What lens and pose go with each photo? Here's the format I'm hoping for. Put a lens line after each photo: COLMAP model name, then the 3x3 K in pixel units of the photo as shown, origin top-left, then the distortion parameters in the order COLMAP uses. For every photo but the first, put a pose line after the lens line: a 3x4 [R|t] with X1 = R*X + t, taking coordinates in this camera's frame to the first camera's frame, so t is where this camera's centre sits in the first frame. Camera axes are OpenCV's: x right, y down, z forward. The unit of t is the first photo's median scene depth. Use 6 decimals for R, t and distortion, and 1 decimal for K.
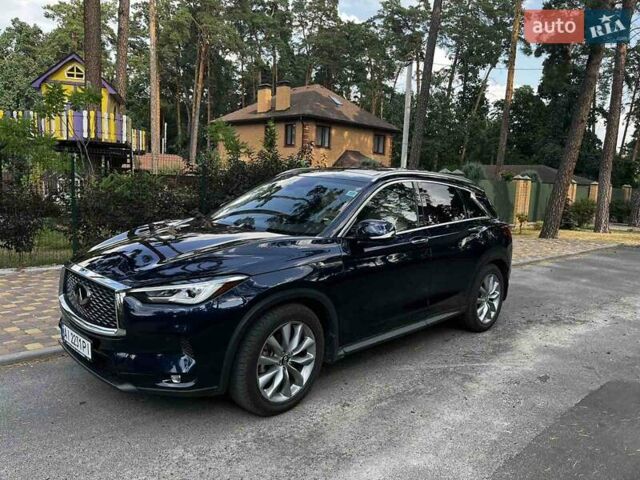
lens RADIAL K [[487.6, 0, 320.0], [0, 487.6, 240.0], [0, 0, 1]] dist [0.064525, -0.093611]
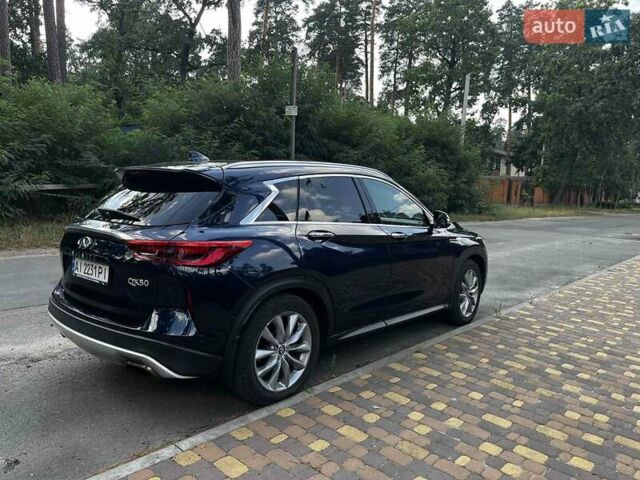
lens RADIAL K [[487.6, 0, 320.0], [0, 487.6, 240.0], [0, 0, 1]] dist [0.064525, -0.093611]
pose [[-0.995207, -0.068872, -0.069425, 0.097935], [-0.083182, 0.969474, 0.230653, -0.207922], [0.051420, 0.235322, -0.970556, 1.808423]]
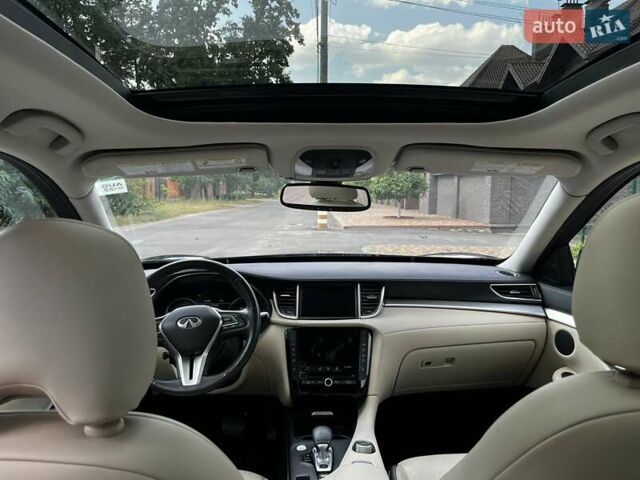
lens RADIAL K [[487.6, 0, 320.0], [0, 487.6, 240.0], [0, 0, 1]] dist [0.064525, -0.093611]
pose [[-0.680770, 0.029950, -0.731885, 0.174523], [-0.125386, 0.979652, 0.156718, -0.091373], [0.721686, 0.198457, -0.663162, 1.007749]]
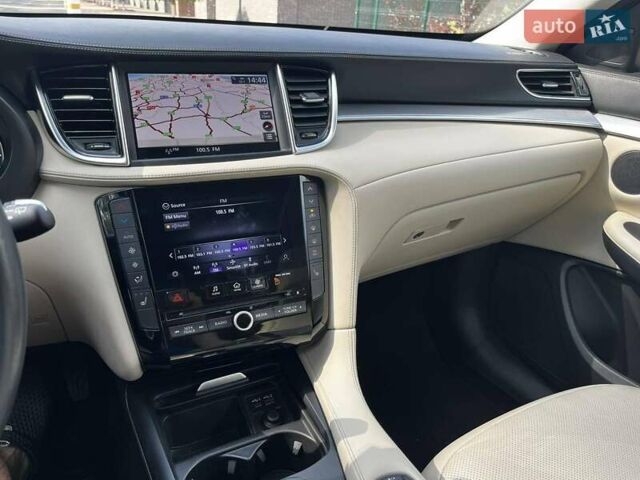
lens RADIAL K [[487.6, 0, 320.0], [0, 487.6, 240.0], [0, 0, 1]] dist [0.064525, -0.093611]
pose [[-0.309515, 0.357902, -0.880969, 0.037877], [-0.201217, 0.880832, 0.428541, -0.027714], [0.929361, 0.309906, -0.200614, 0.856510]]
